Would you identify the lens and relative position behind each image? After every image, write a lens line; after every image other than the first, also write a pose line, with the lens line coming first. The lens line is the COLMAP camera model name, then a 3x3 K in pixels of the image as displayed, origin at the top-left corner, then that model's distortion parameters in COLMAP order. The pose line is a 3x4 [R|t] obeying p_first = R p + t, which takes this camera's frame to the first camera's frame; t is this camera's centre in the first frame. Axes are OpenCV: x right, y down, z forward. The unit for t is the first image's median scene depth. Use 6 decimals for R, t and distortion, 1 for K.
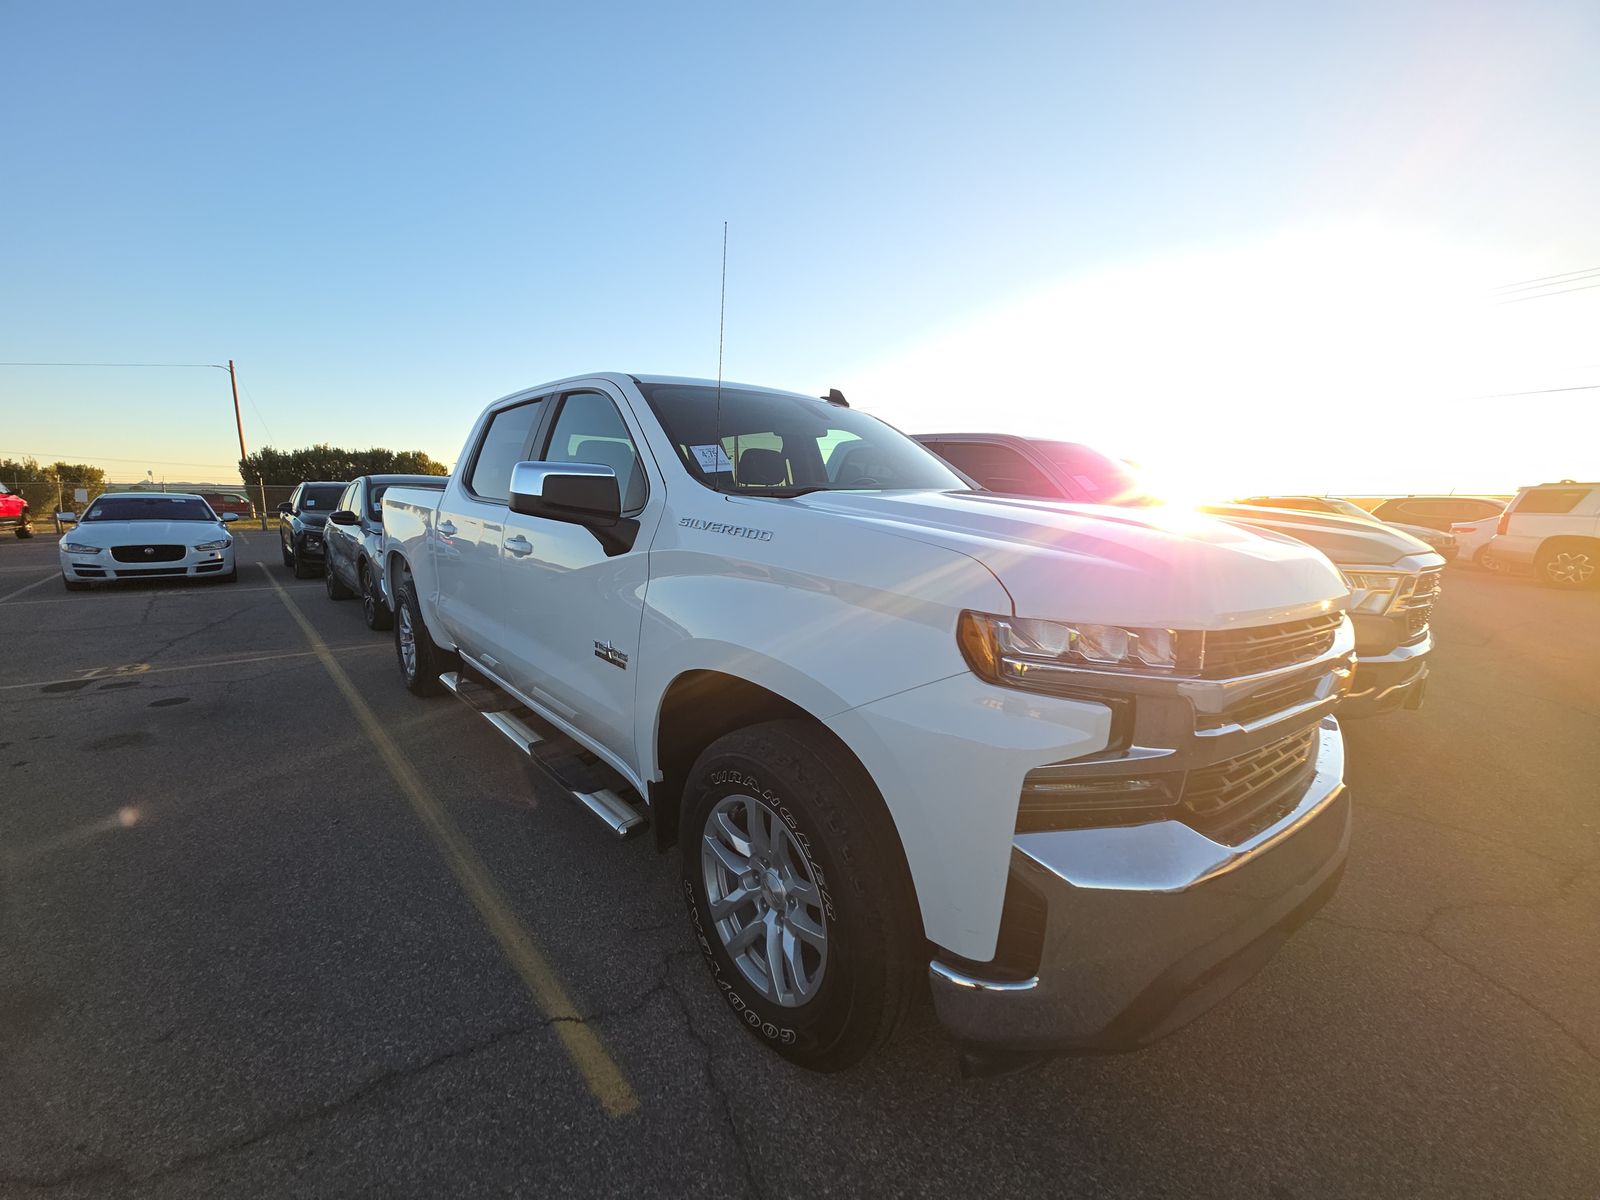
lens RADIAL K [[643.0, 0, 792.5], [0, 643.0, 598.8], [0, 0, 1]] dist [0.011543, -0.008179]
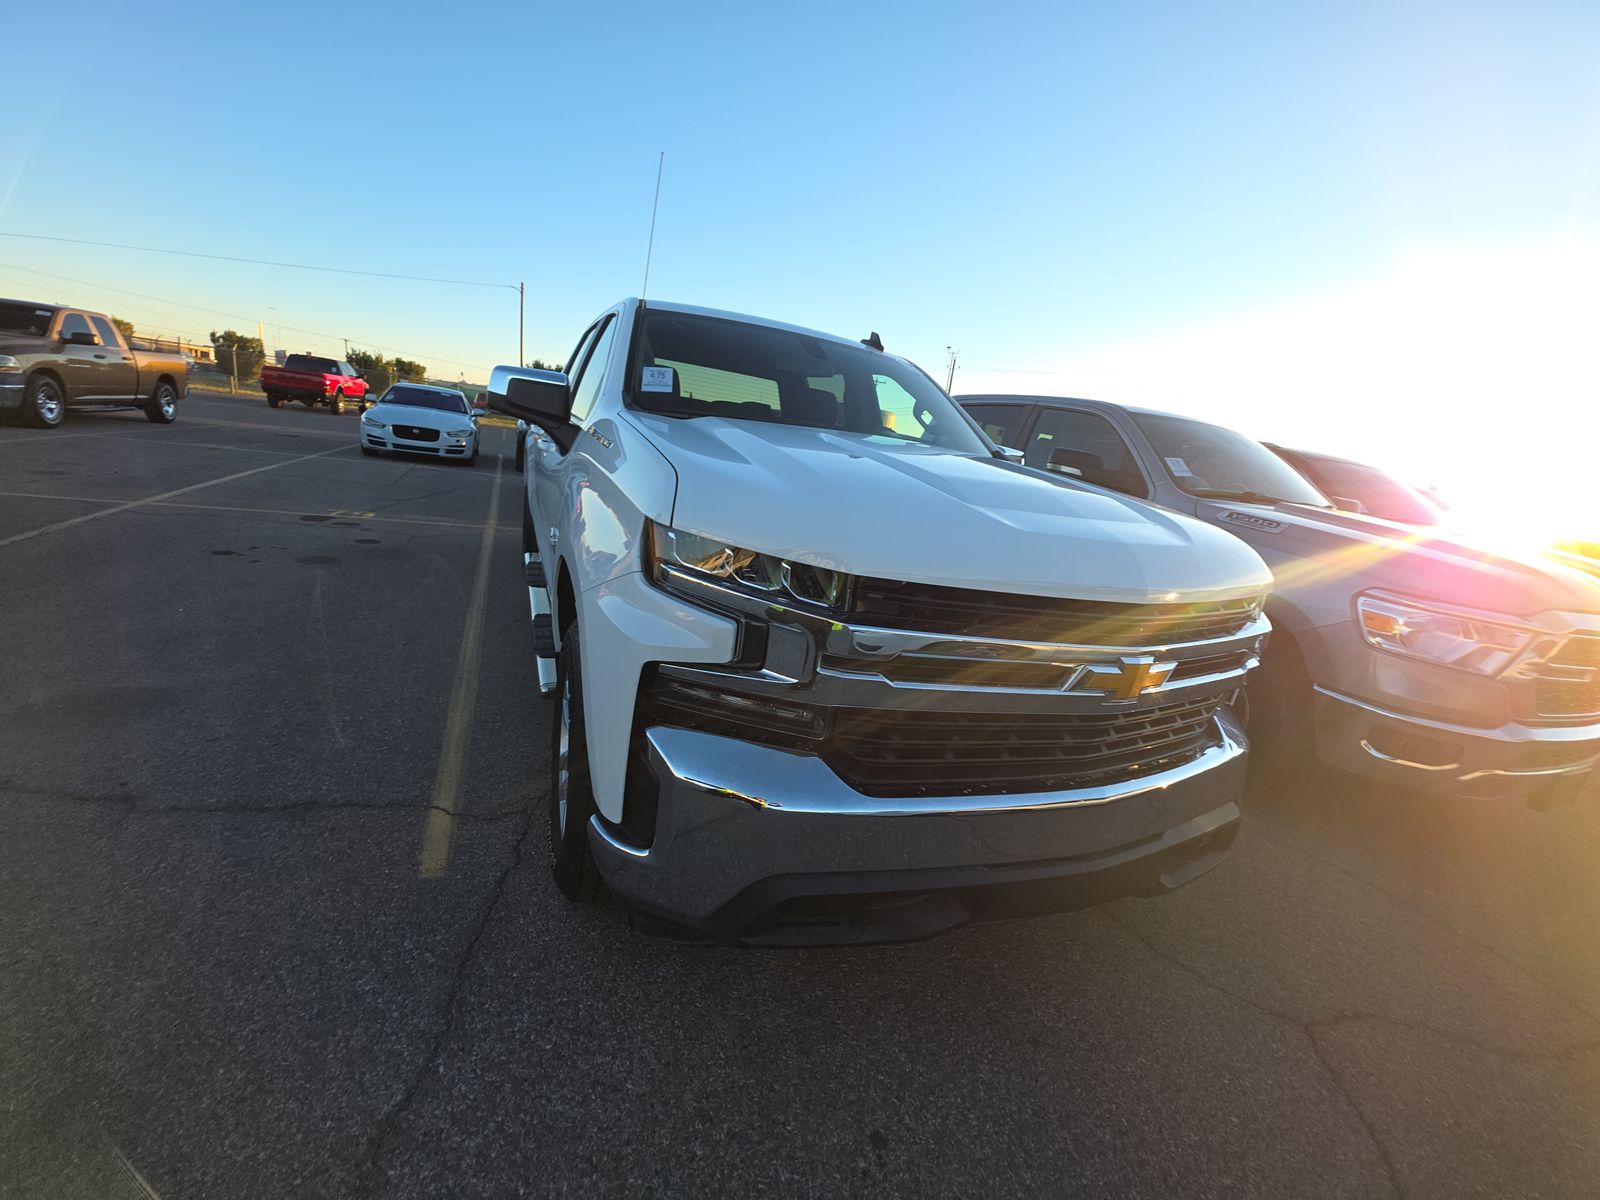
lens RADIAL K [[643.0, 0, 792.5], [0, 643.0, 598.8], [0, 0, 1]] dist [0.011543, -0.008179]
pose [[0.938603, 0.192112, -0.286560, 0.124467], [-0.171783, 0.980571, 0.094720, 0.001118], [0.299189, -0.039679, 0.953369, 0.002347]]
